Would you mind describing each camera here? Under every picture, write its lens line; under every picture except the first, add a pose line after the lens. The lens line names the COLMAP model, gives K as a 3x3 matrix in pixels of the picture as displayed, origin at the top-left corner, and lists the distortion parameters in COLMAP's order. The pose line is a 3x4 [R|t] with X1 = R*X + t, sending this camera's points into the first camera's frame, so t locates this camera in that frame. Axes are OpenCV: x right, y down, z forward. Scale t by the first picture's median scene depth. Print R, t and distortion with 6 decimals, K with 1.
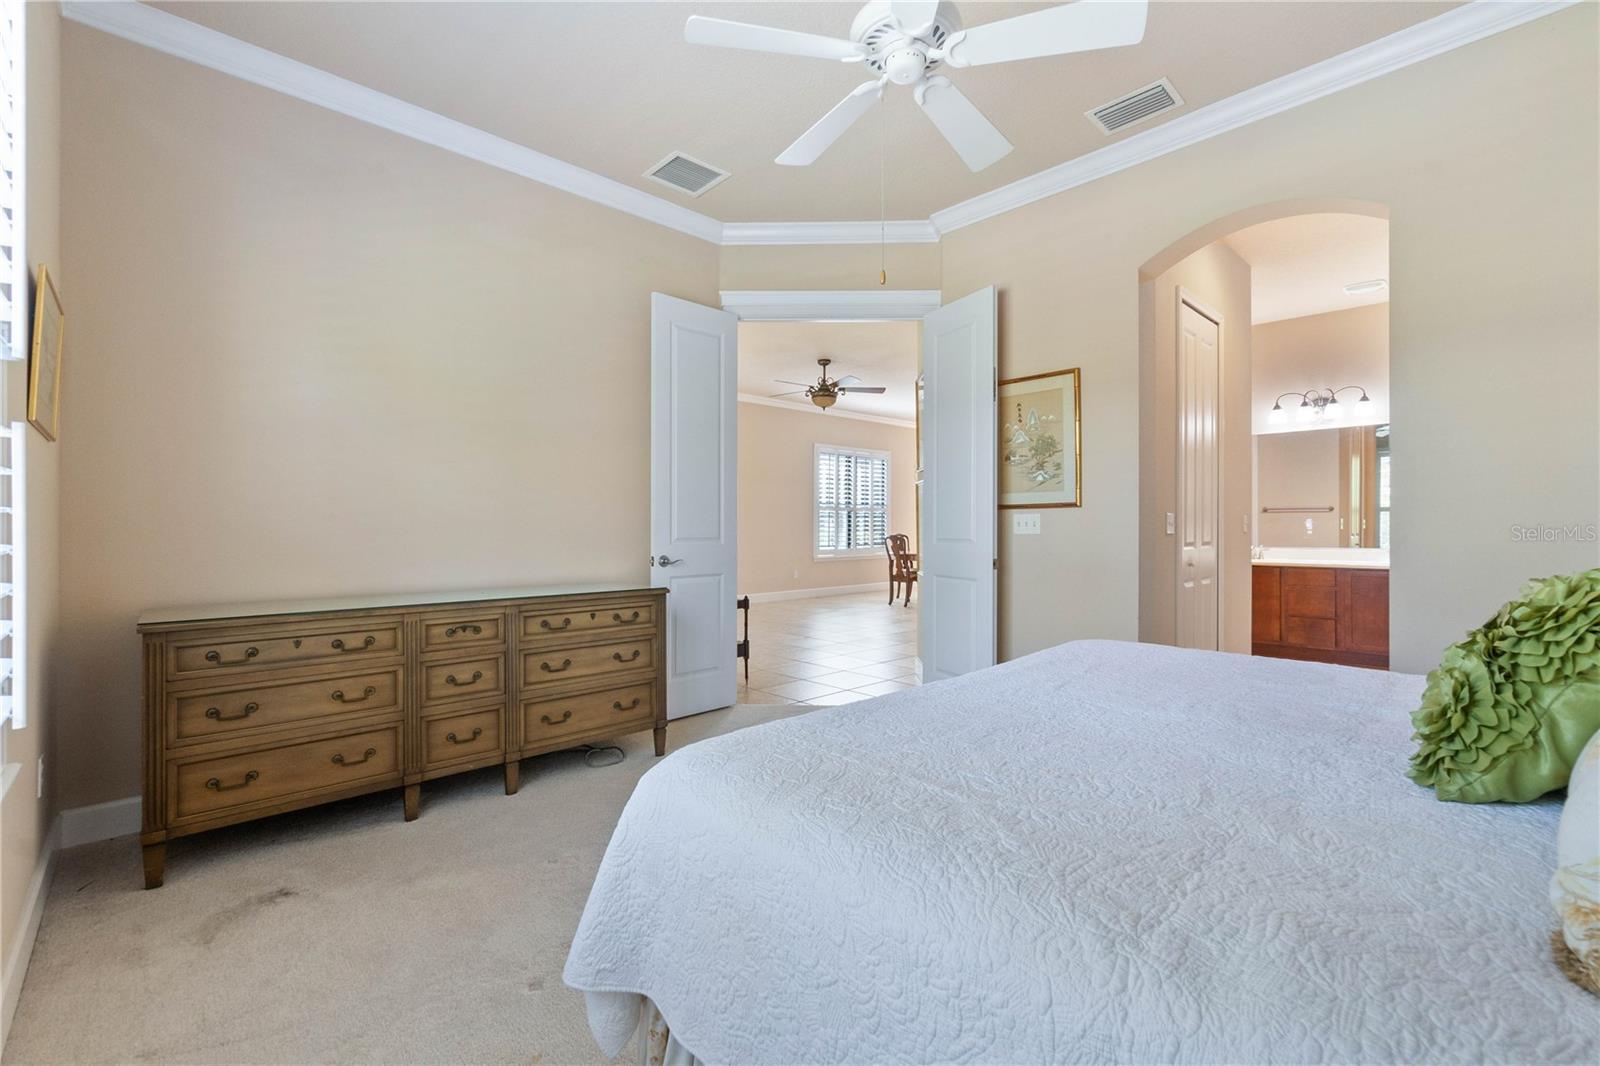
lens RADIAL K [[699.0, 0, 800.0], [0, 699.0, 533.0], [0, 0, 1]] dist [-0.000950, -0.000116]
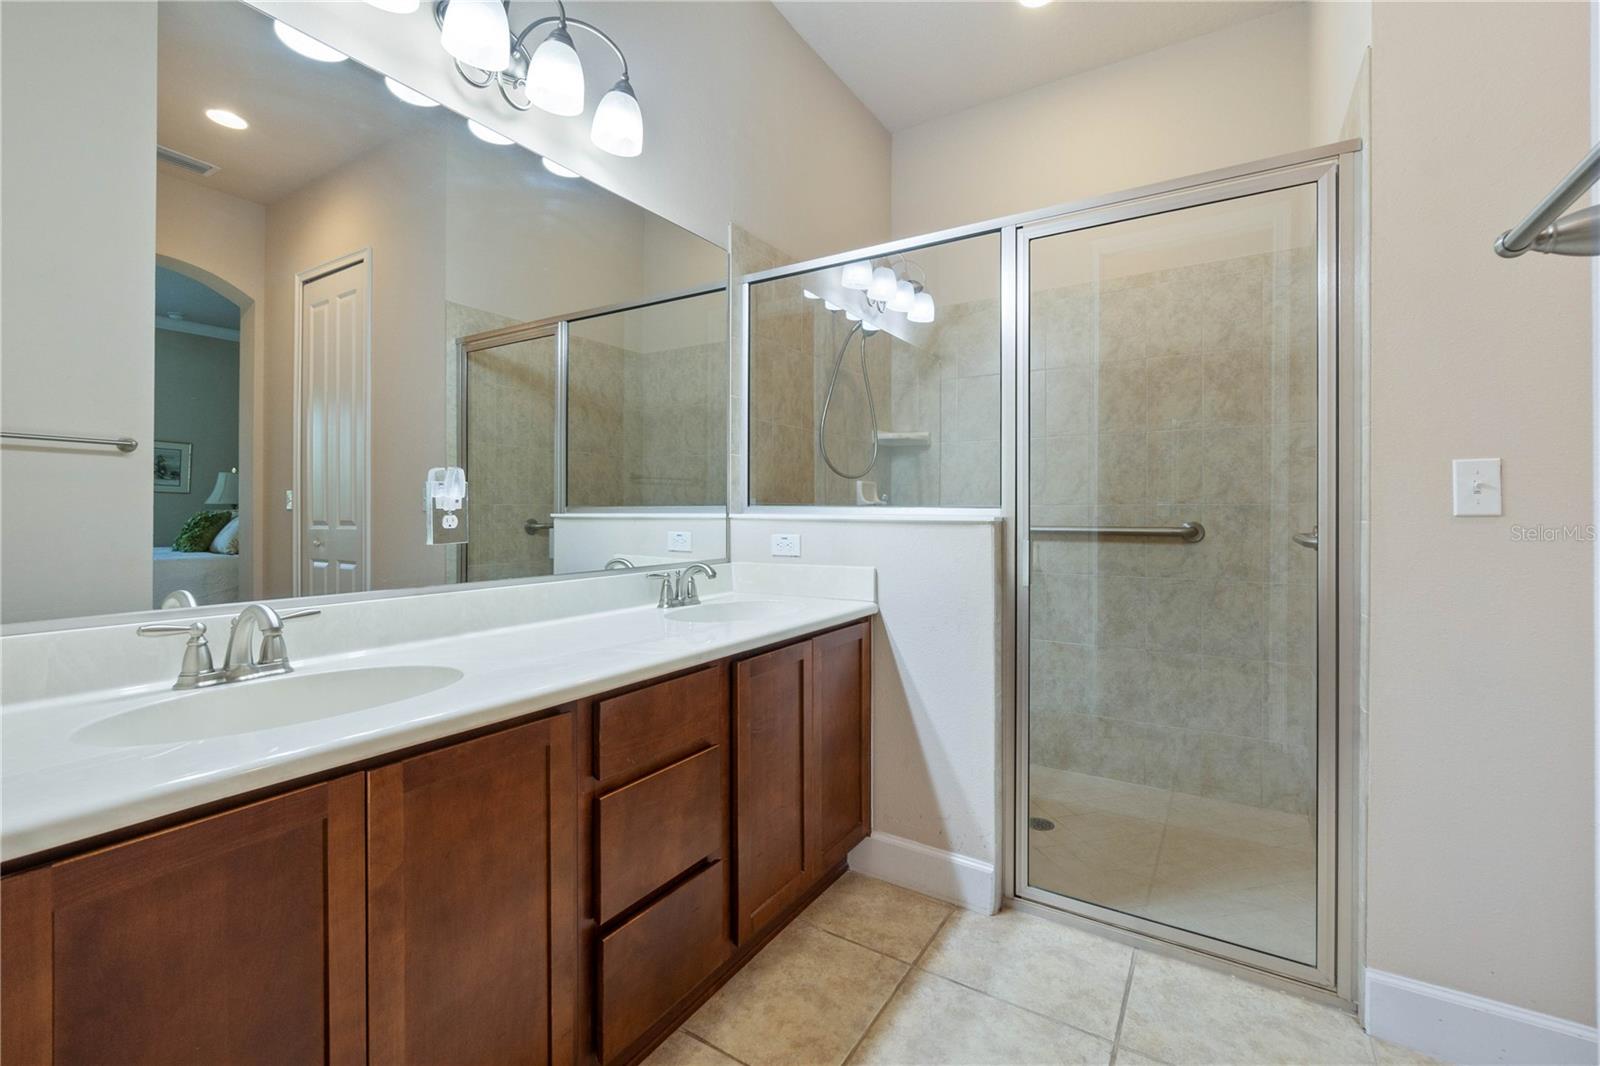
lens RADIAL K [[685.2, 0, 807.3], [0, 685.2, 507.9], [0, 0, 1]] dist [-0.000695, -0.000156]
pose [[-0.248311, 0.010818, 0.968620, 0.479533], [0.003280, 0.999941, -0.010327, -0.003077], [-0.968675, 0.000612, -0.248332, 0.971170]]
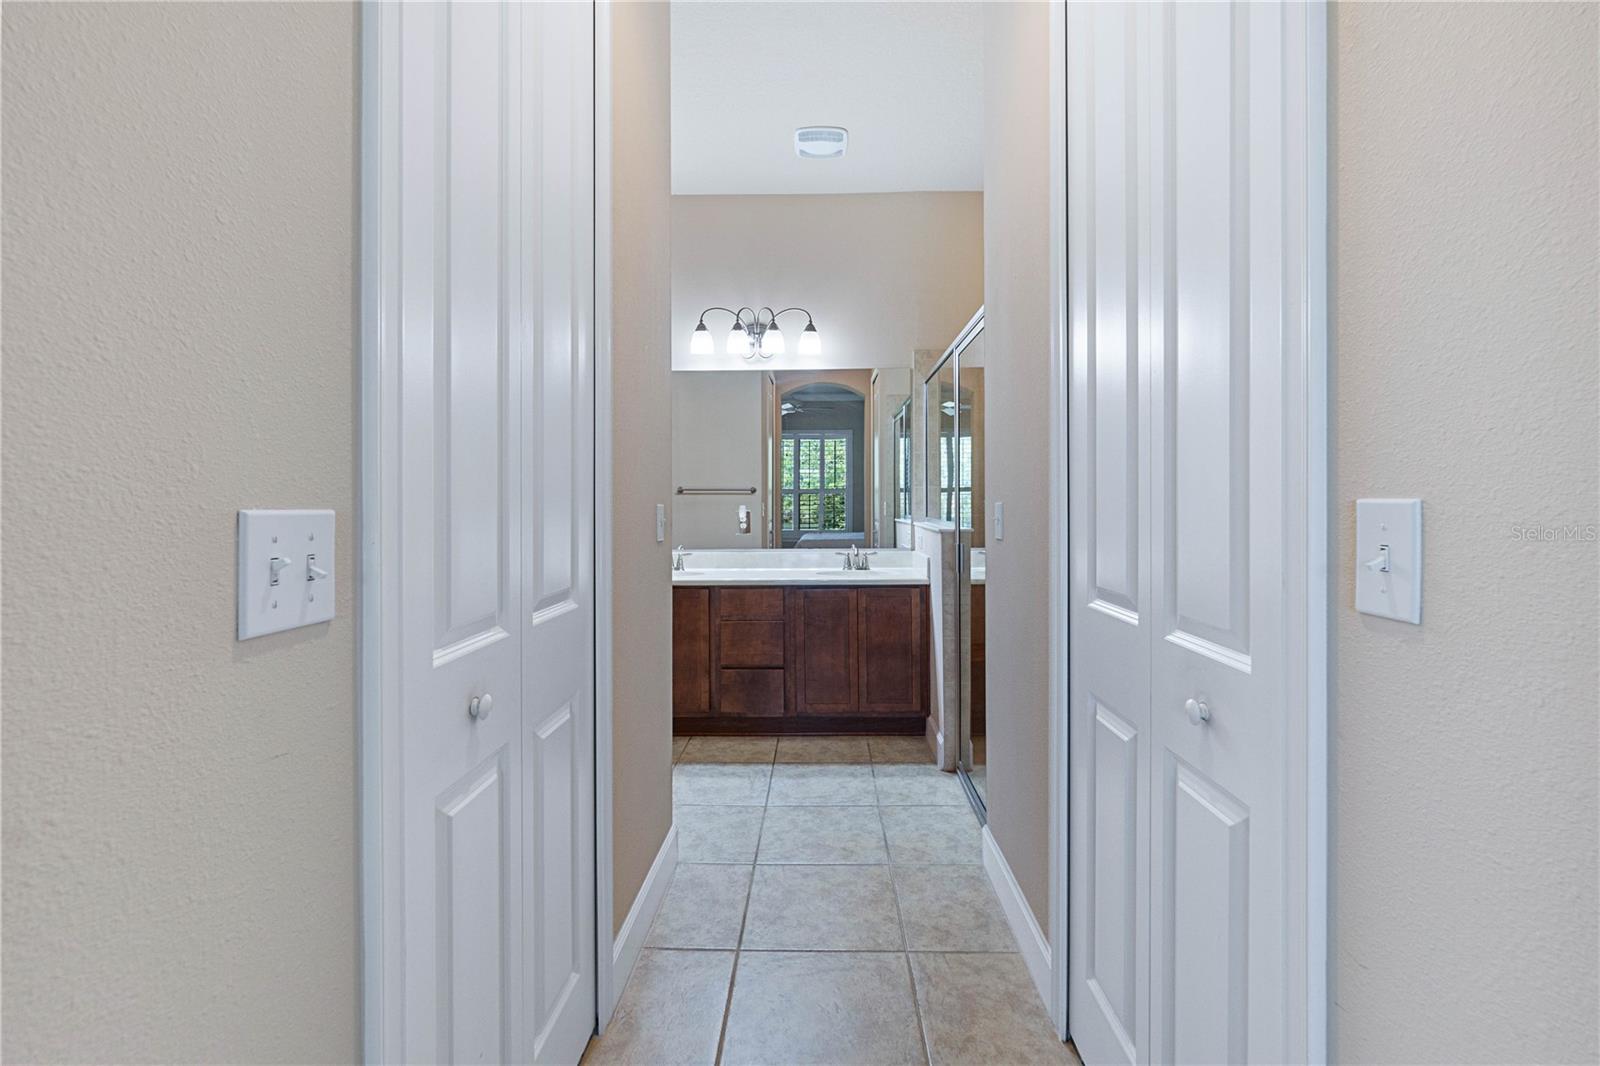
lens RADIAL K [[685.2, 0, 807.3], [0, 685.2, 507.9], [0, 0, 1]] dist [-0.000695, -0.000156]
pose [[0.708909, -0.000914, 0.705300, 0.329400], [0.003669, 0.999990, -0.002392, -0.016665], [-0.705291, 0.004283, 0.708905, 0.518714]]
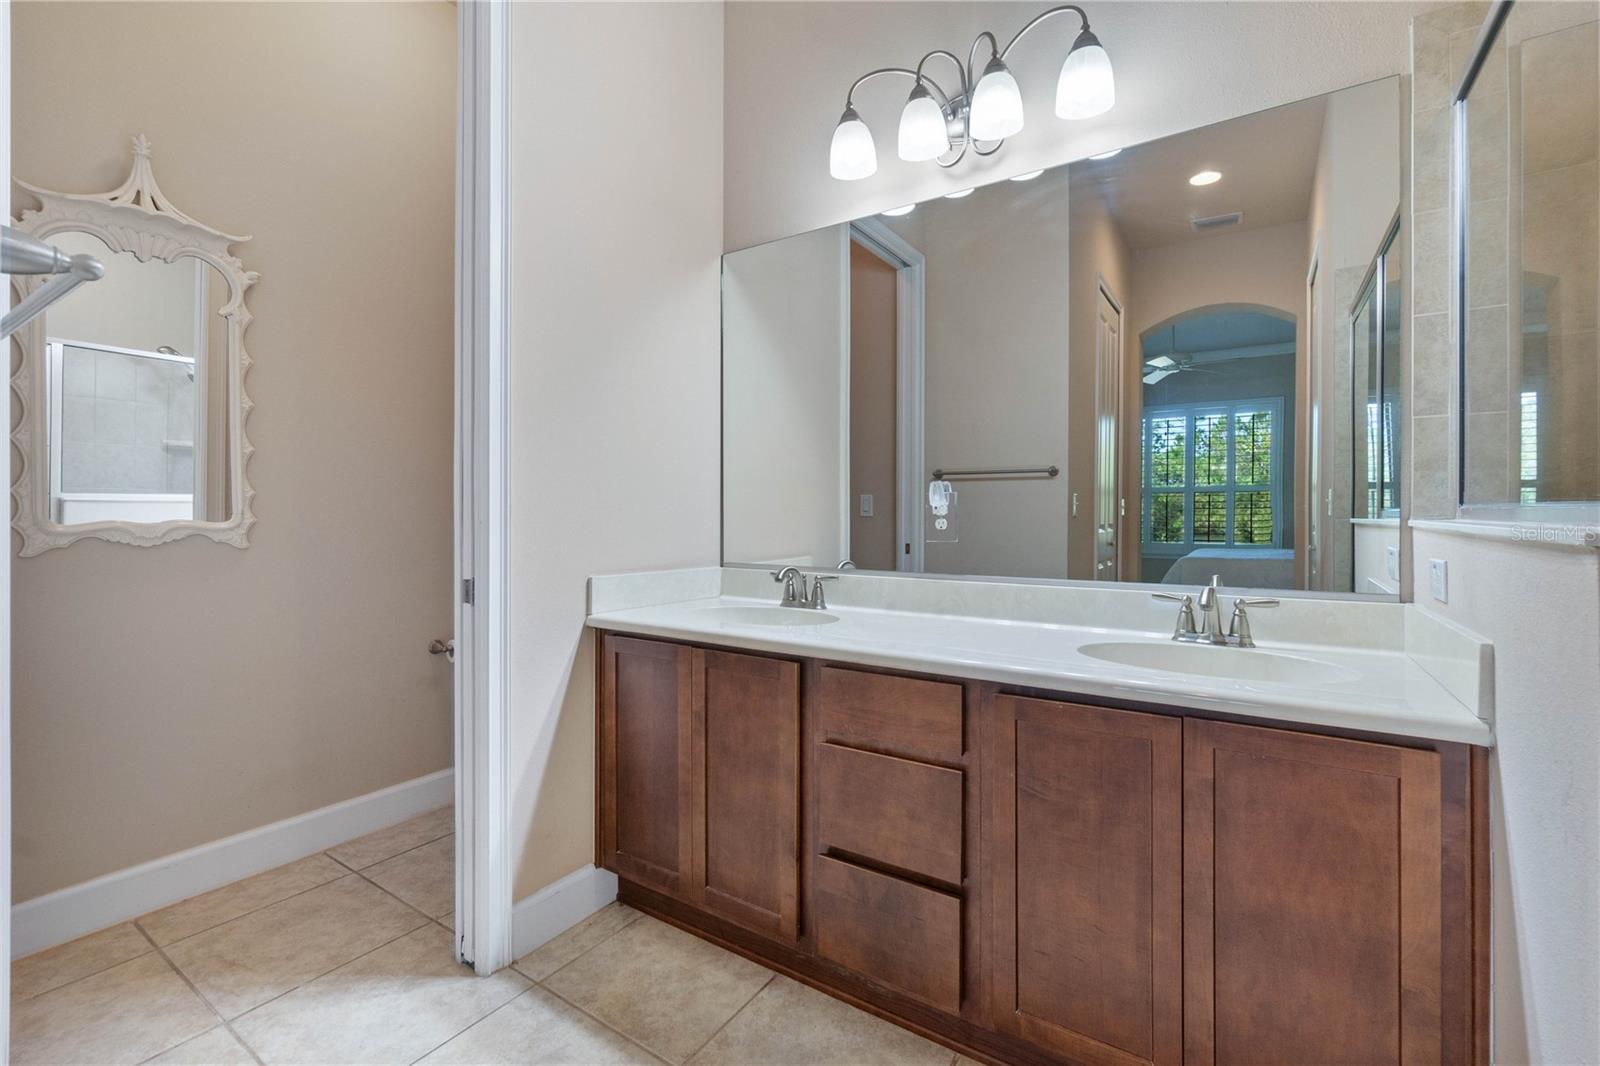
lens RADIAL K [[693.7, 0, 807.0], [0, 693.7, 518.9], [0, 0, 1]] dist [-0.002921, -0.000212]
pose [[0.973767, 0.006682, 0.227449, 0.621759], [-0.006764, 0.999977, -0.000420, -0.002863], [-0.227447, -0.001129, 0.973790, 0.737253]]
